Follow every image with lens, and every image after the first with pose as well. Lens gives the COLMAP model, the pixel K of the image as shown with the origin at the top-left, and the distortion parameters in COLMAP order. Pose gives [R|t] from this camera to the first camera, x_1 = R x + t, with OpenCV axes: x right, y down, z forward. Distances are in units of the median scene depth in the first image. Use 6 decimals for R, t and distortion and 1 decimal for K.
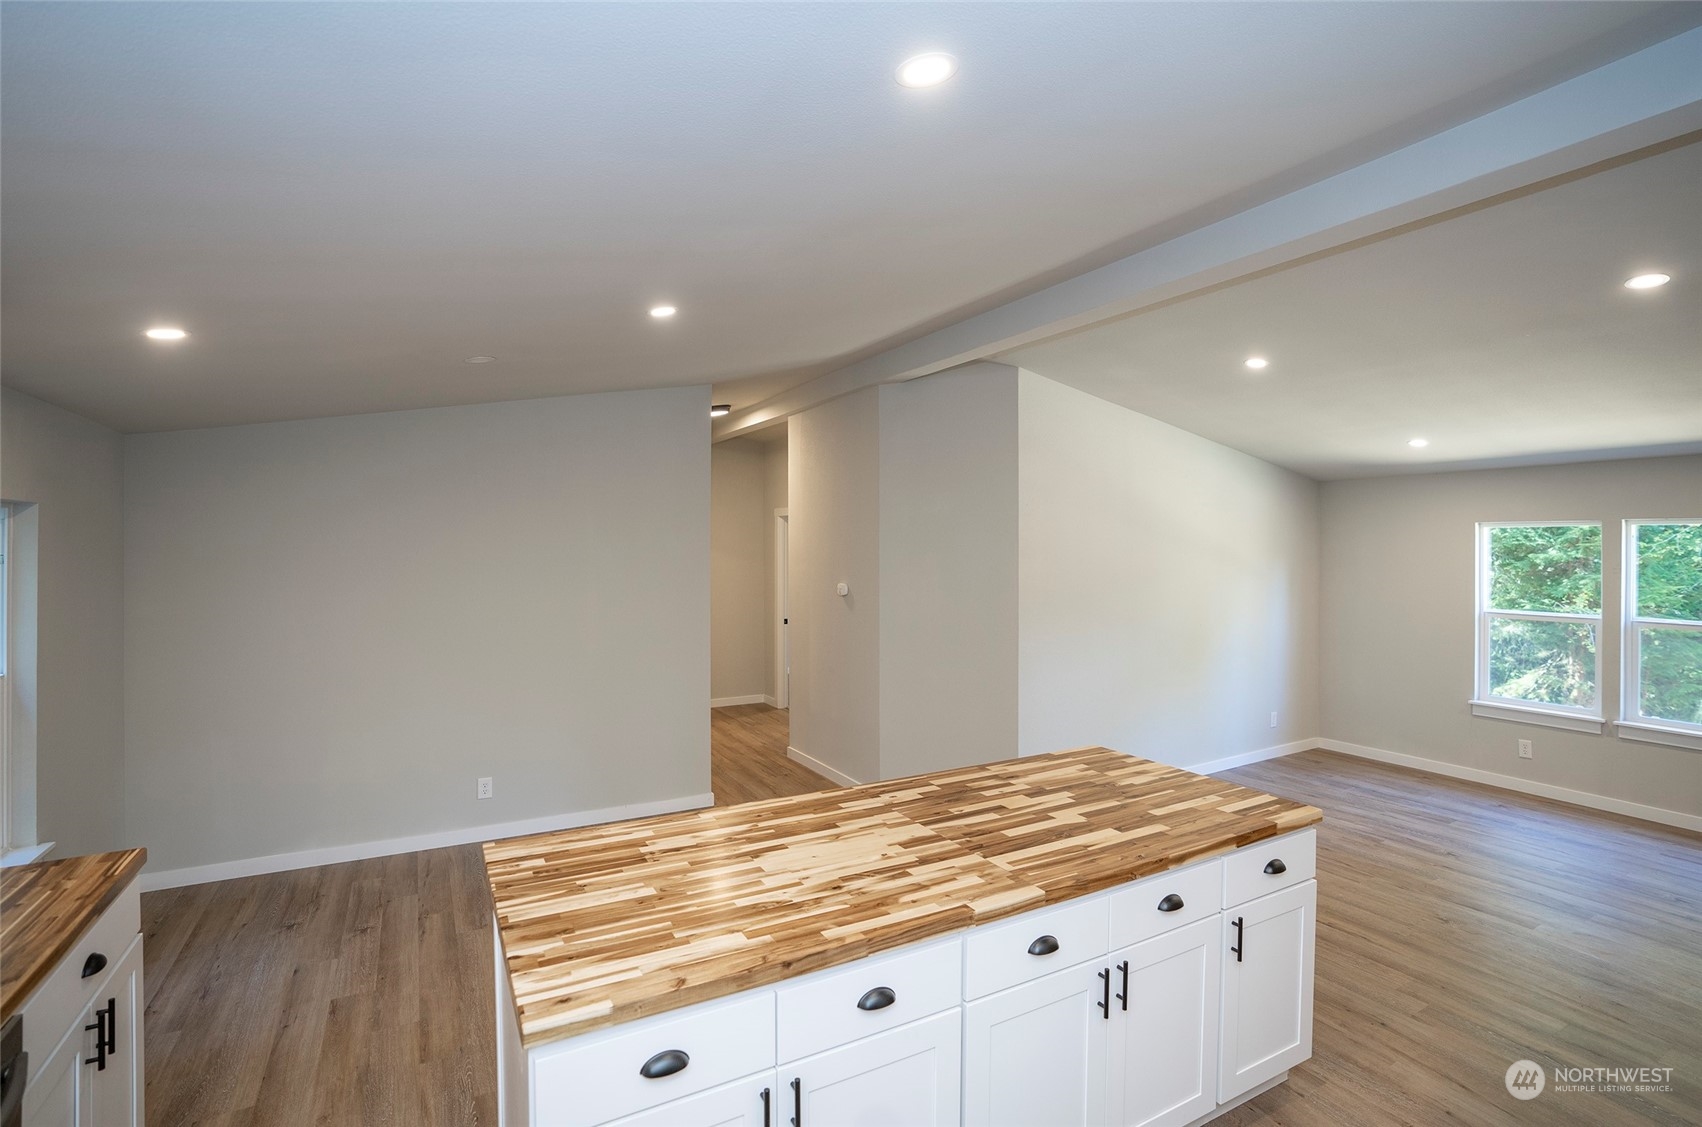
lens RADIAL K [[807.7, 0, 871.5], [0, 807.7, 546.7], [0, 0, 1]] dist [-0.075475, 0.032165]
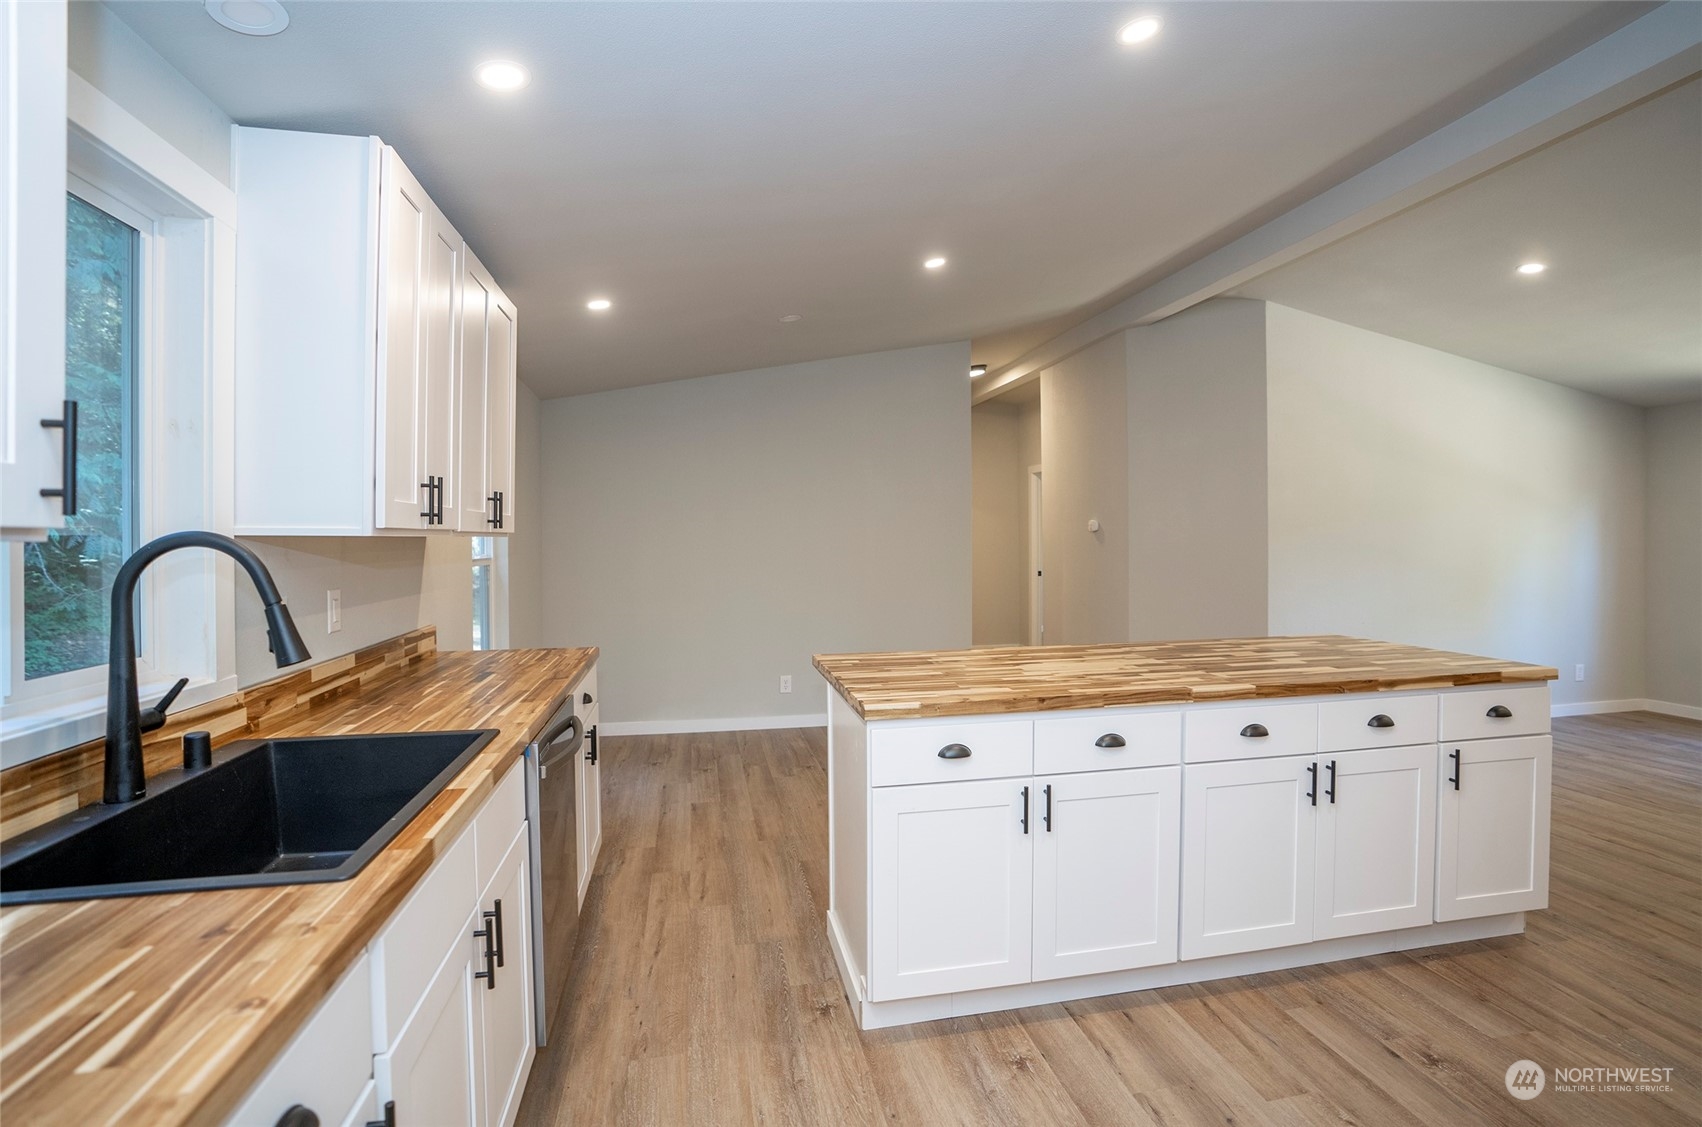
lens RADIAL K [[812.9, 0, 869.4], [0, 812.9, 544.9], [0, 0, 1]] dist [-0.062206, 0.022884]
pose [[0.951836, -0.002569, -0.306597, 0.015354], [0.005554, 0.999945, 0.008866, 0.096648], [0.306557, -0.010142, 0.951798, -0.164433]]
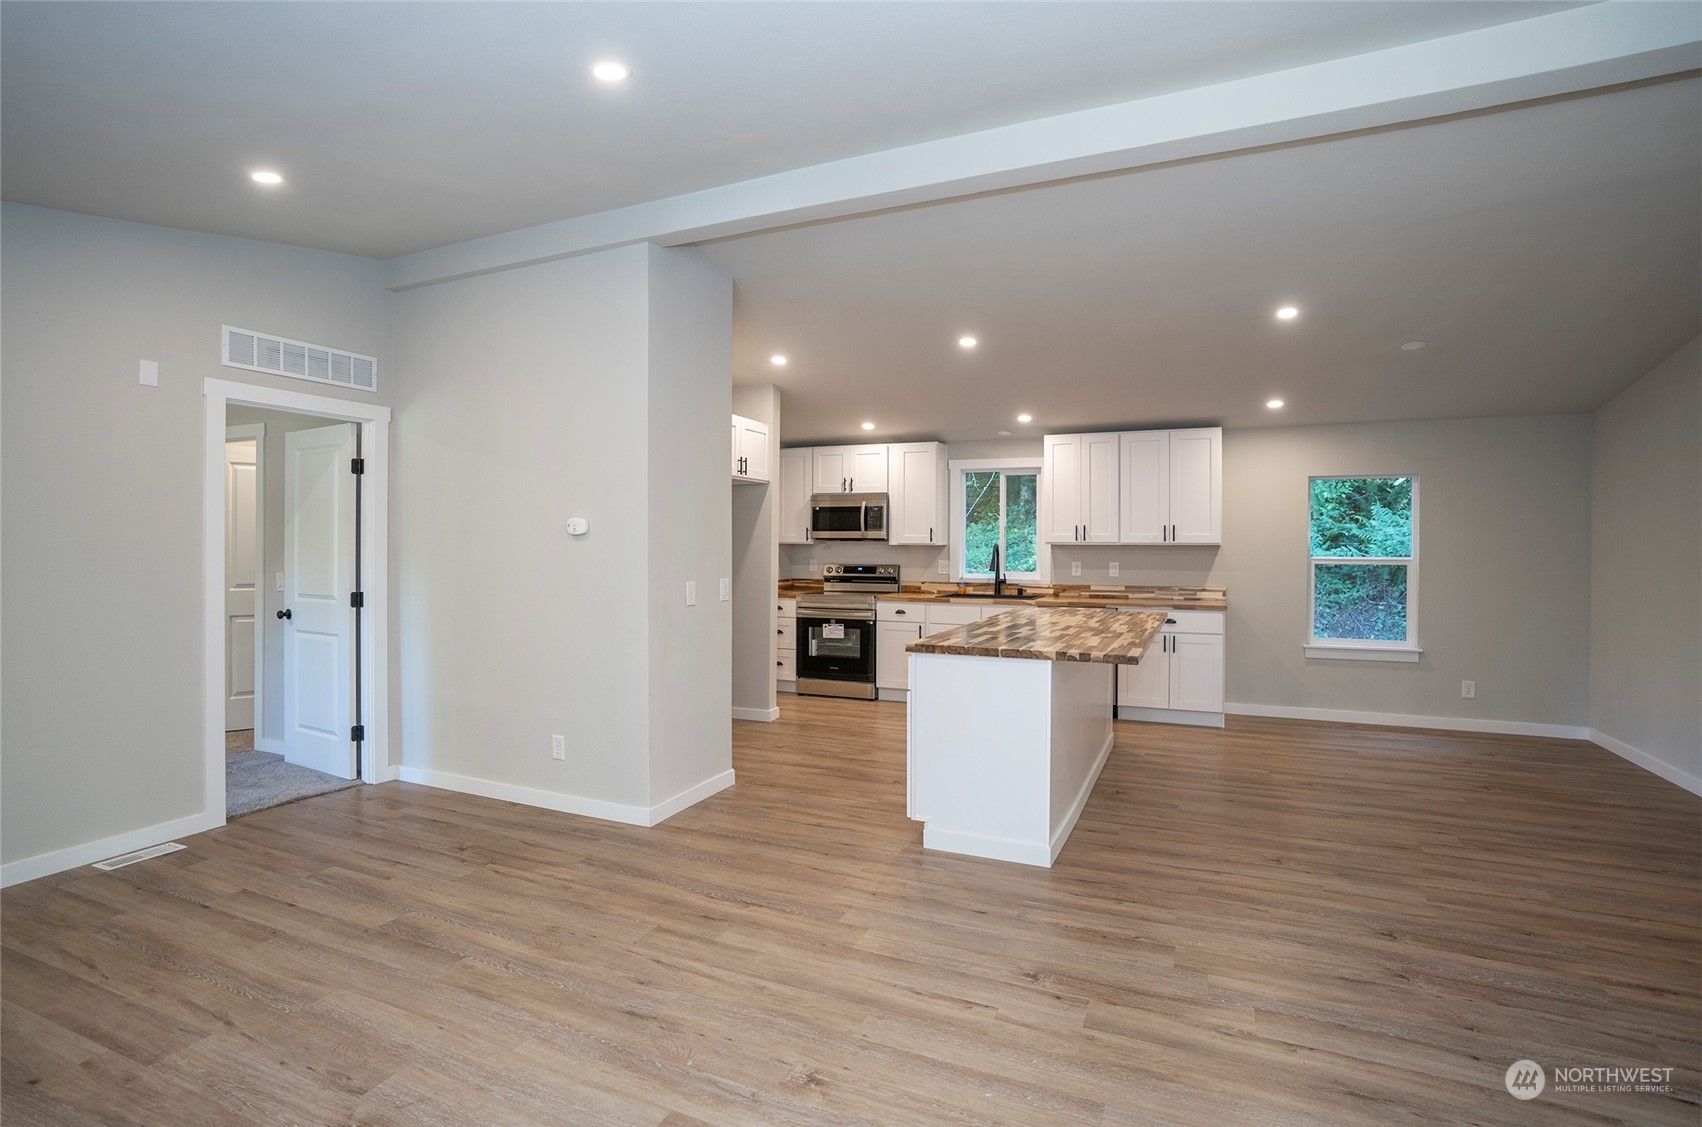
lens RADIAL K [[810.4, 0, 851.9], [0, 810.4, 555.6], [0, 0, 1]] dist [-0.058105, 0.020442]
pose [[-0.806247, 0.004656, -0.591561, 0.934777], [-0.003097, 0.999922, 0.012091, 0.097975], [0.591571, 0.011580, -0.806169, 1.307071]]
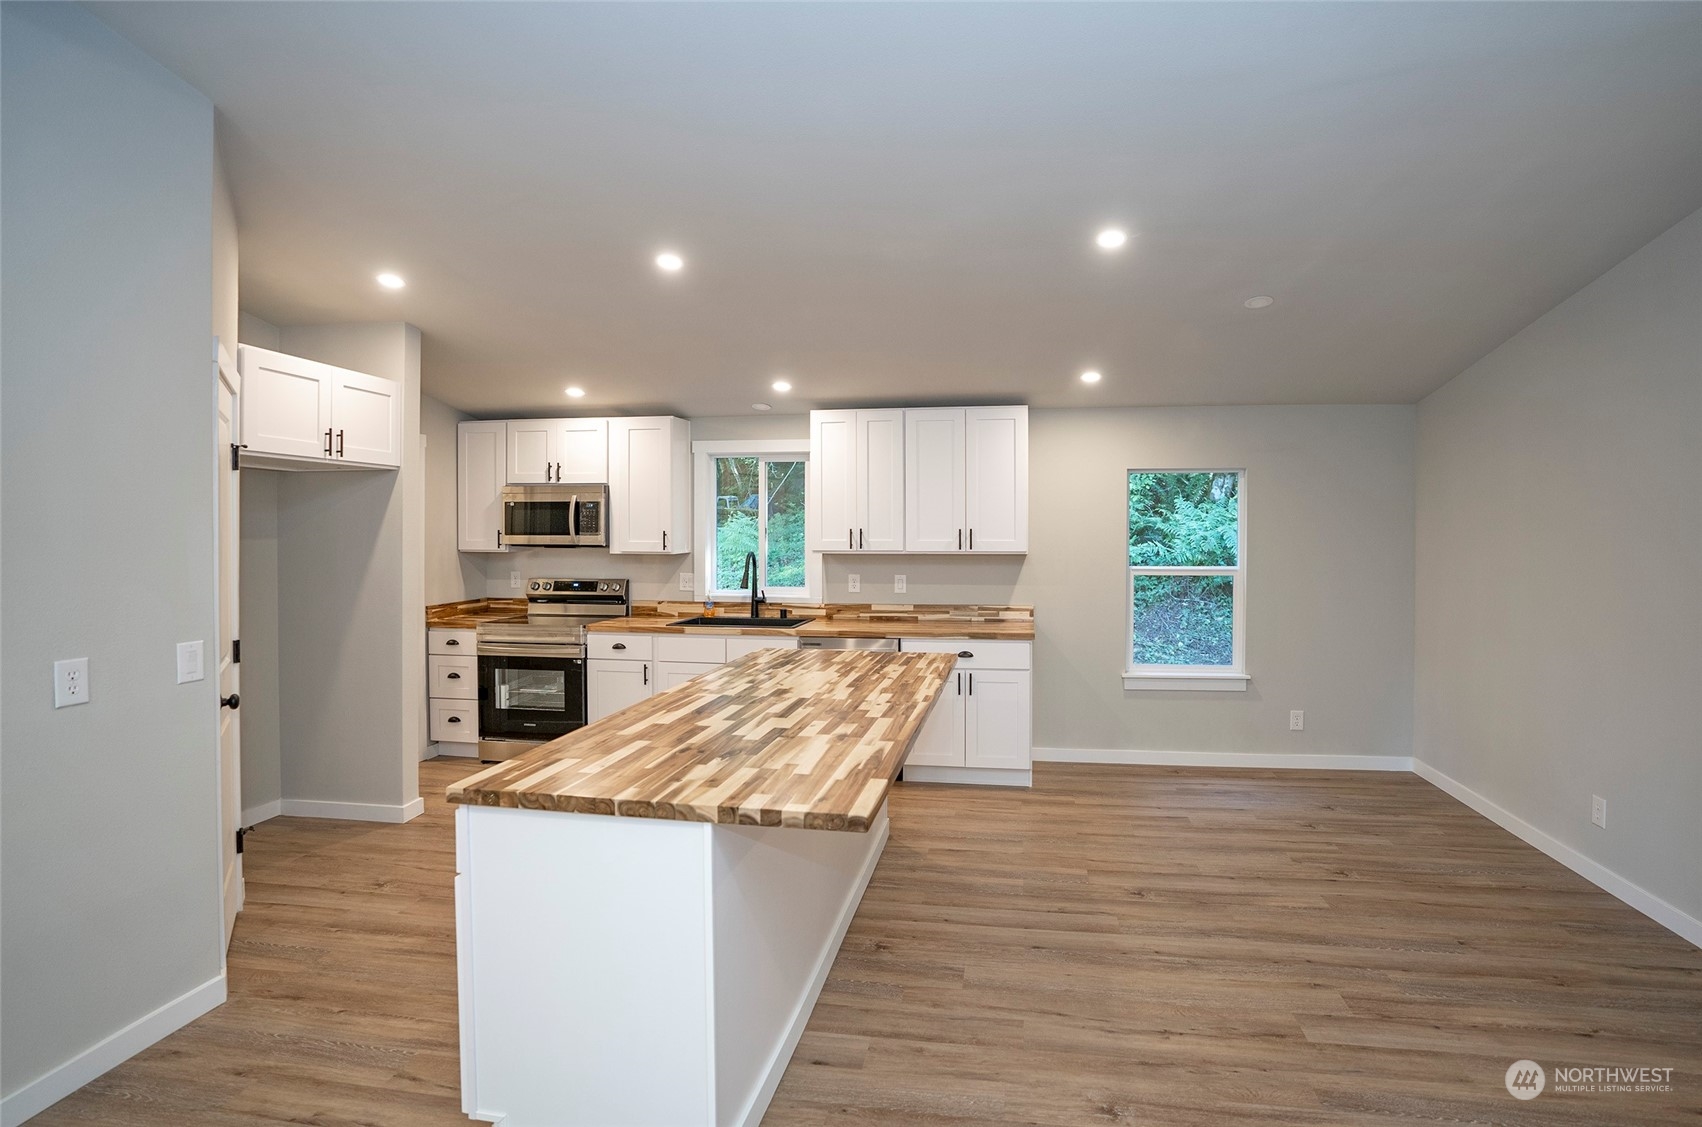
lens RADIAL K [[817.6, 0, 893.5], [0, 817.6, 549.3], [0, 0, 1]] dist [-0.070402, 0.022806]
pose [[-0.625003, 0.016687, -0.780444, 0.547181], [-0.000099, 0.999770, 0.021456, 0.059253], [0.780622, 0.013487, -0.624858, 1.101923]]
